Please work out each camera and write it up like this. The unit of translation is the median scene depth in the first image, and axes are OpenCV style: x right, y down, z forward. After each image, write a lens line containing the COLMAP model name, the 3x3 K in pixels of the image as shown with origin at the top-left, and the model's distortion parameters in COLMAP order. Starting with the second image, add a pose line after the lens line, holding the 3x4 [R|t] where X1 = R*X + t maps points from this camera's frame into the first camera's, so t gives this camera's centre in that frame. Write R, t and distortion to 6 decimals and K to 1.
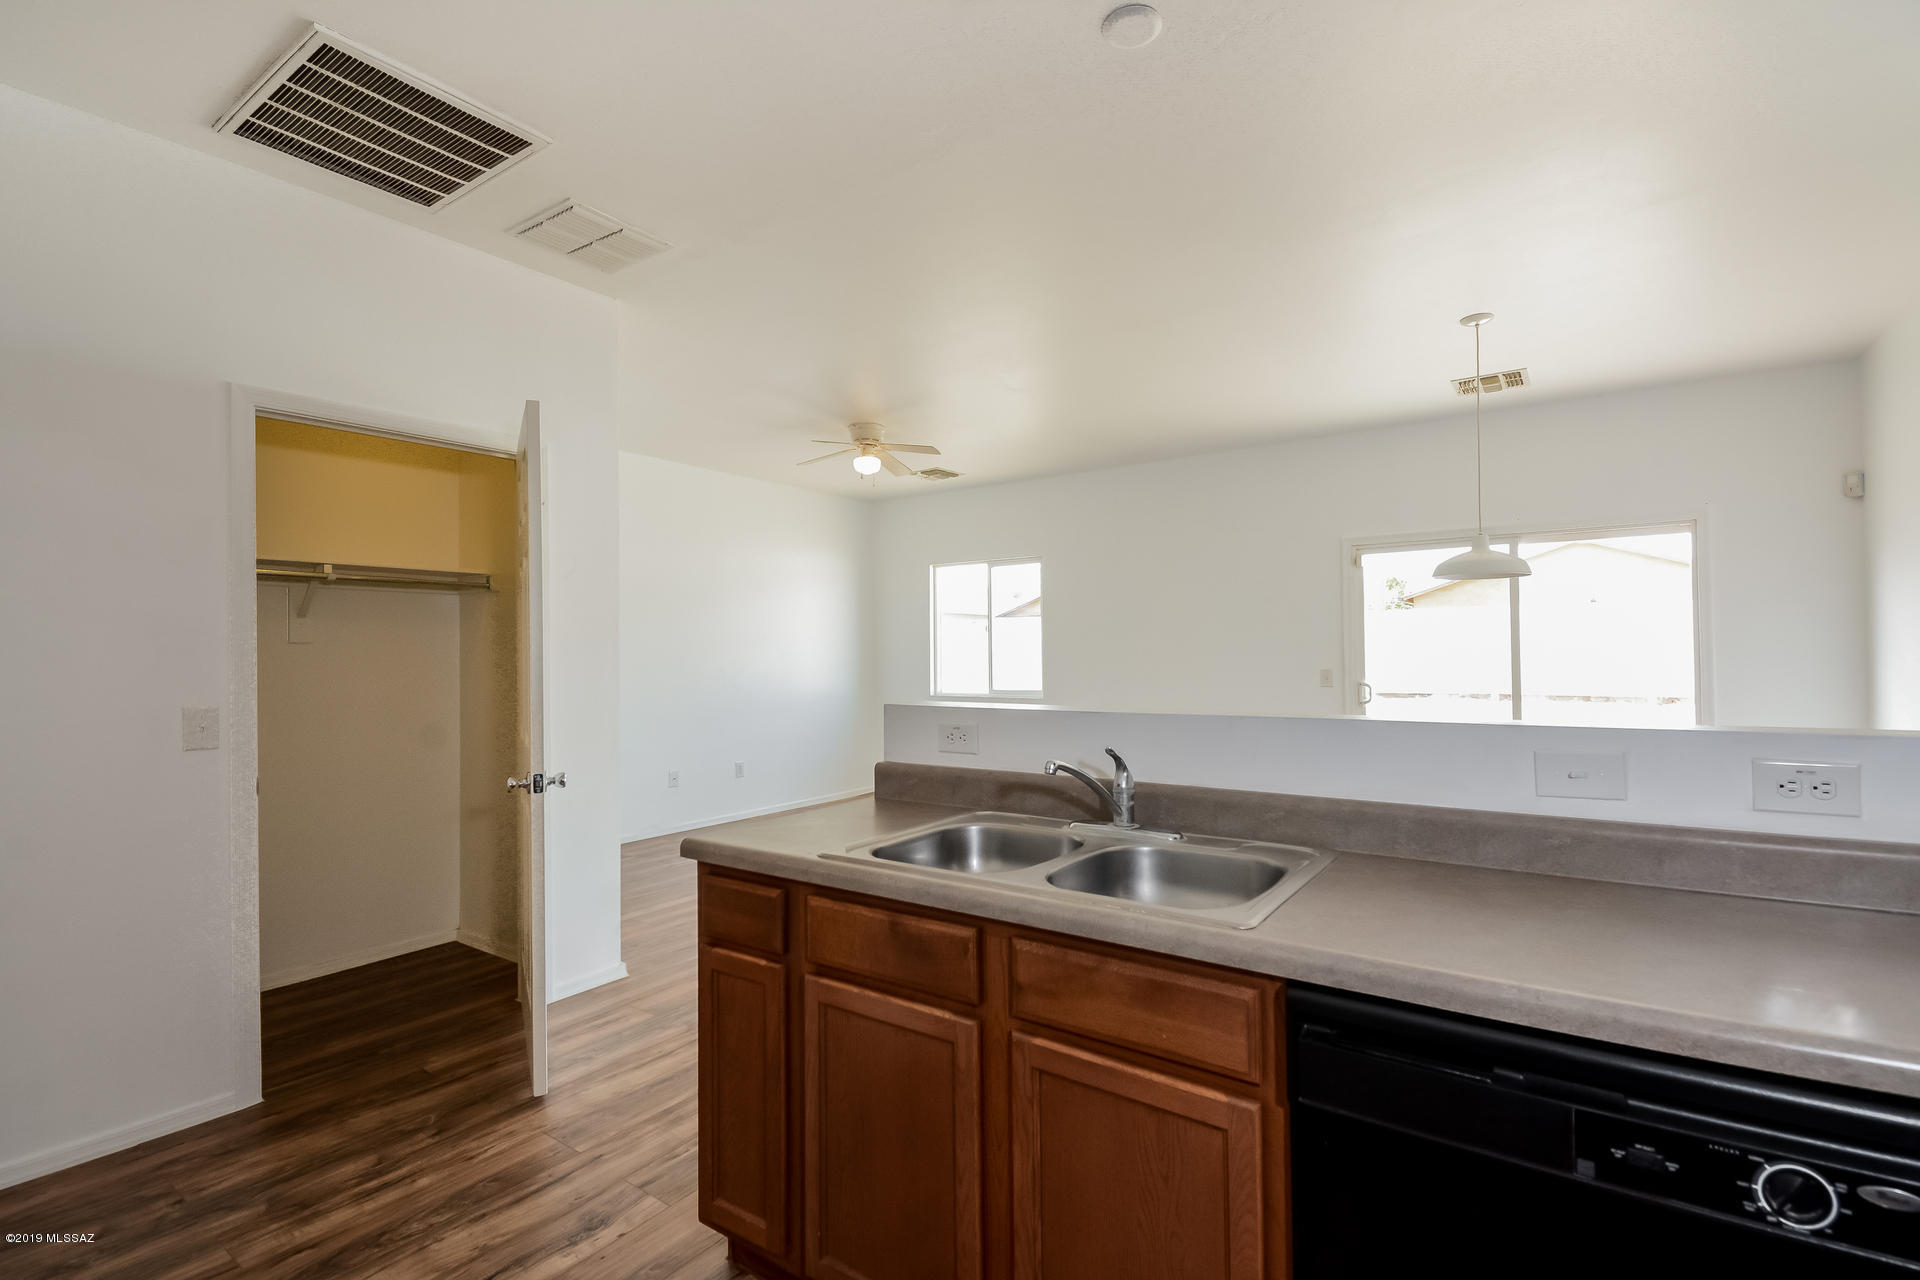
lens RADIAL K [[866.8, 0, 984.9], [0, 866.8, 644.1], [0, 0, 1]] dist [0.022809, -0.022101]
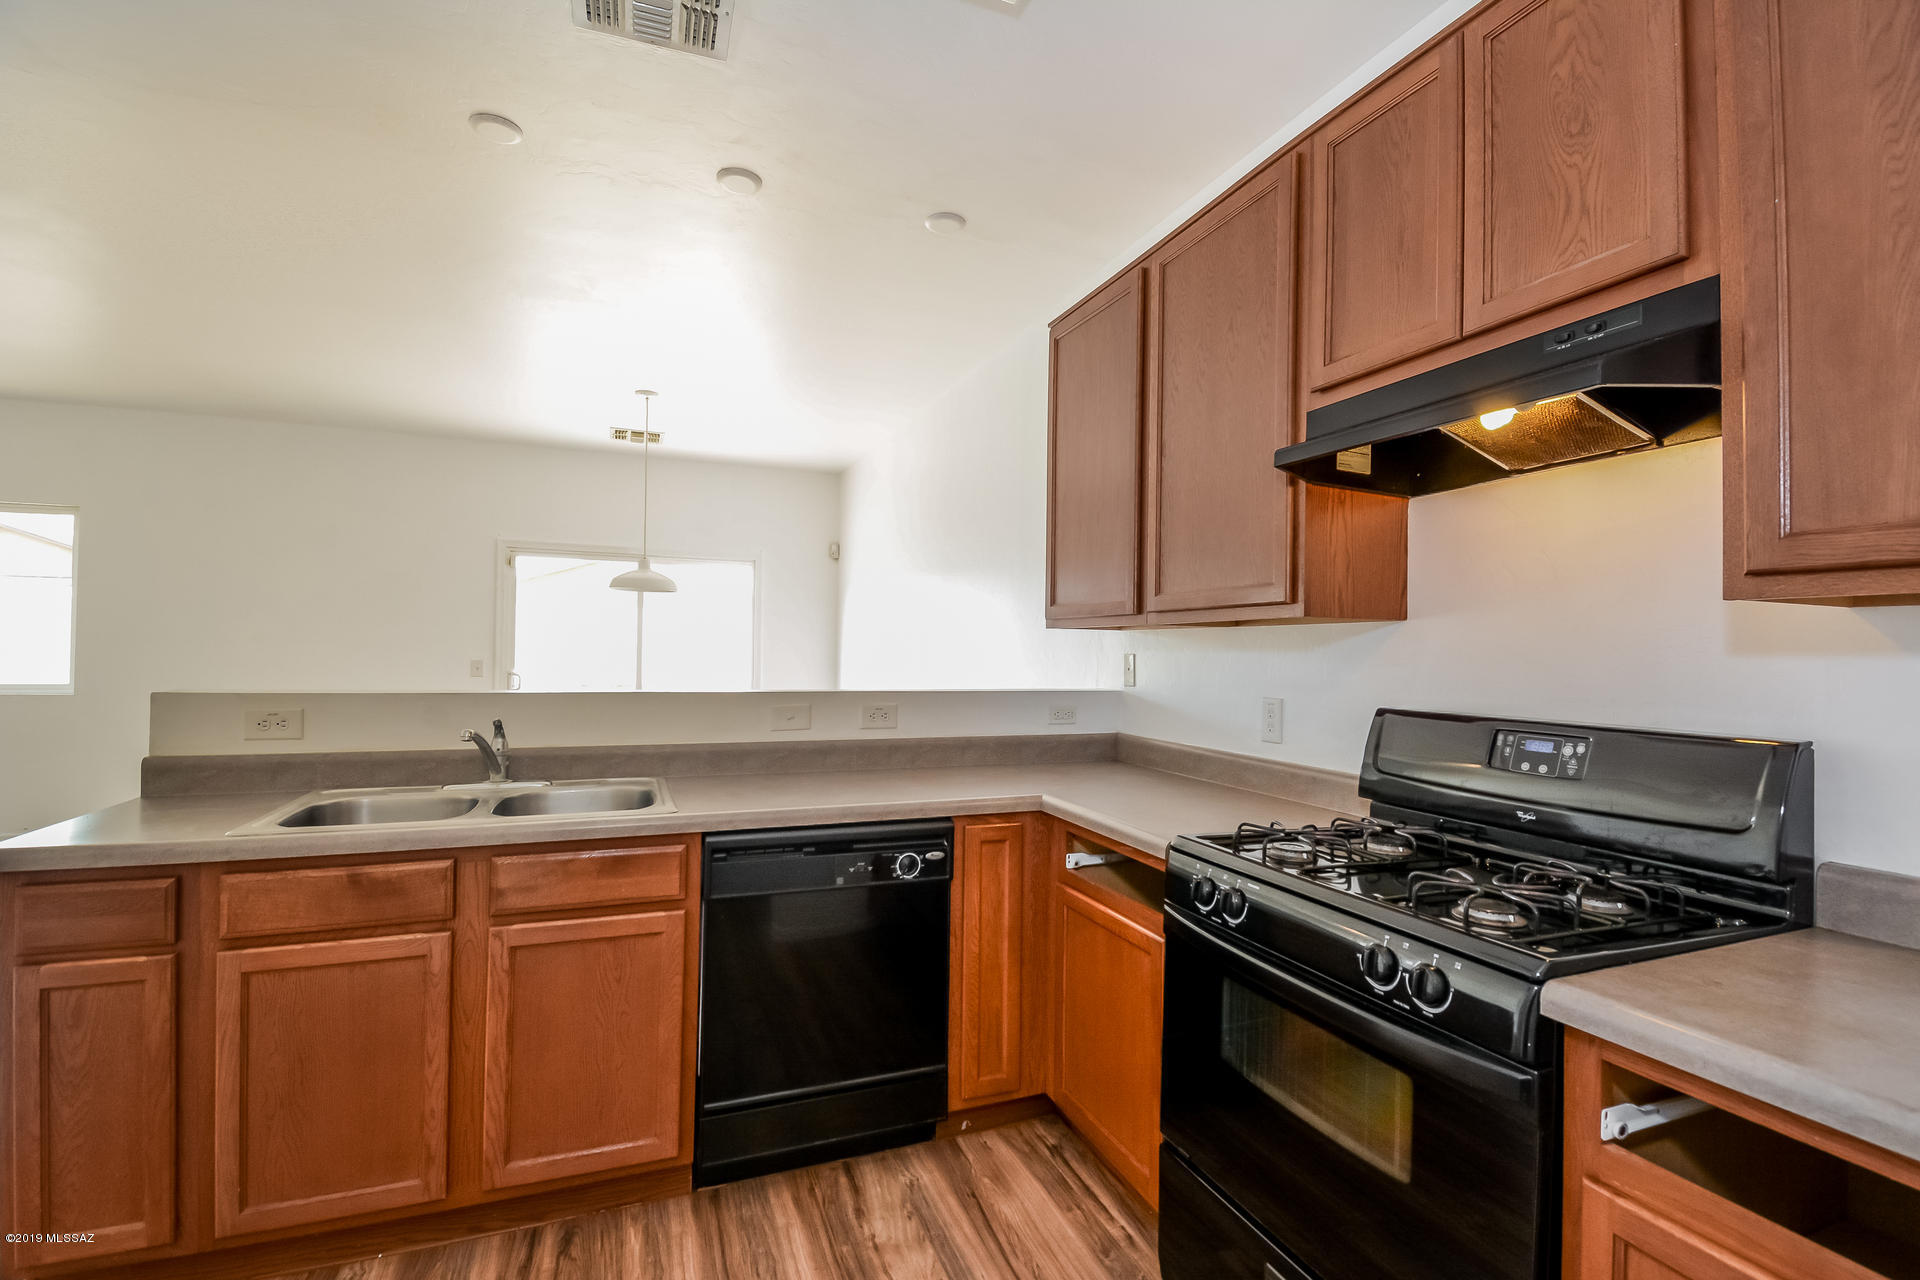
lens RADIAL K [[831.2, 0, 968.1], [0, 831.2, 631.8], [0, 0, 1]] dist [0.002658, -0.009190]
pose [[0.548203, 0.039193, 0.835426, -0.582398], [-0.034875, 0.999104, -0.023987, -0.004316], [-0.835618, -0.015985, 0.549079, -0.278816]]
